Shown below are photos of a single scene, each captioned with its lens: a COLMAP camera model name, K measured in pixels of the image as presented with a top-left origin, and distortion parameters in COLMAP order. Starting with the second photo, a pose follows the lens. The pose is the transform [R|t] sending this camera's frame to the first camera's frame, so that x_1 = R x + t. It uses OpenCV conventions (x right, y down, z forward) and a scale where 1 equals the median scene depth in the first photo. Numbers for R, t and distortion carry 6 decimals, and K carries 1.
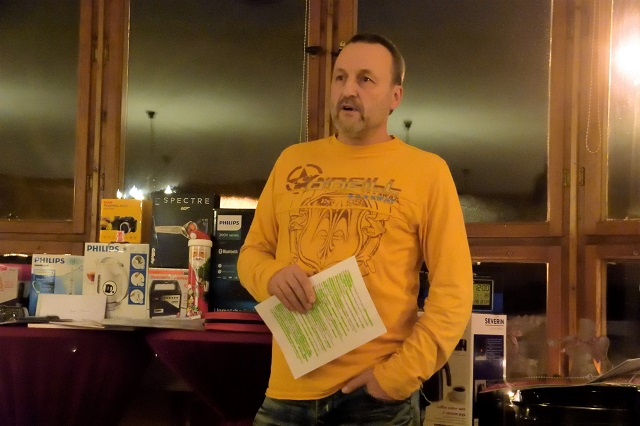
lens RADIAL K [[1106.5, 0, 325.0], [0, 1106.5, 227.7], [0, 0, 1]] dist [0.215123, 0.000000]
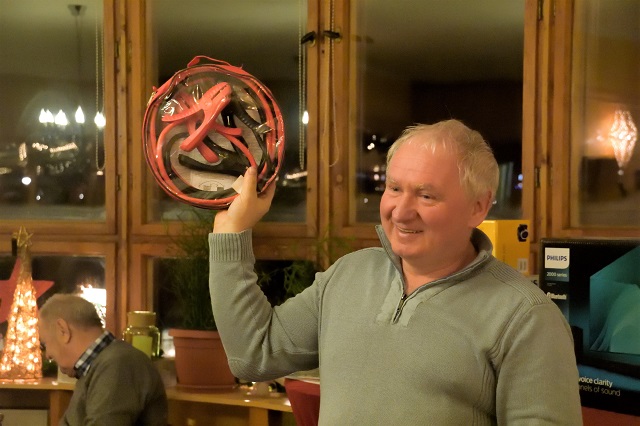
lens RADIAL K [[1461.8, 0, 310.8], [0, 1461.8, 215.0], [0, 0, 1]] dist [0.371909, 0.000000]
pose [[0.740651, -0.024328, -0.671450, 0.449052], [0.075983, 0.995966, 0.047727, -0.091044], [0.667580, -0.086367, 0.739512, 0.136057]]
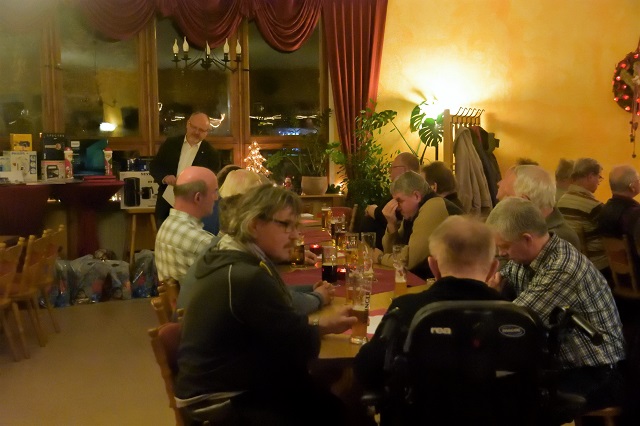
lens RADIAL K [[976.8, 0, 318.4], [0, 976.8, 215.6], [0, 0, 1]] dist [0.178175, 0.000000]
pose [[0.652414, -0.094612, 0.751934, -1.536899], [-0.033226, 0.987652, 0.153100, -0.222400], [-0.757134, -0.124868, 0.641215, -1.074940]]
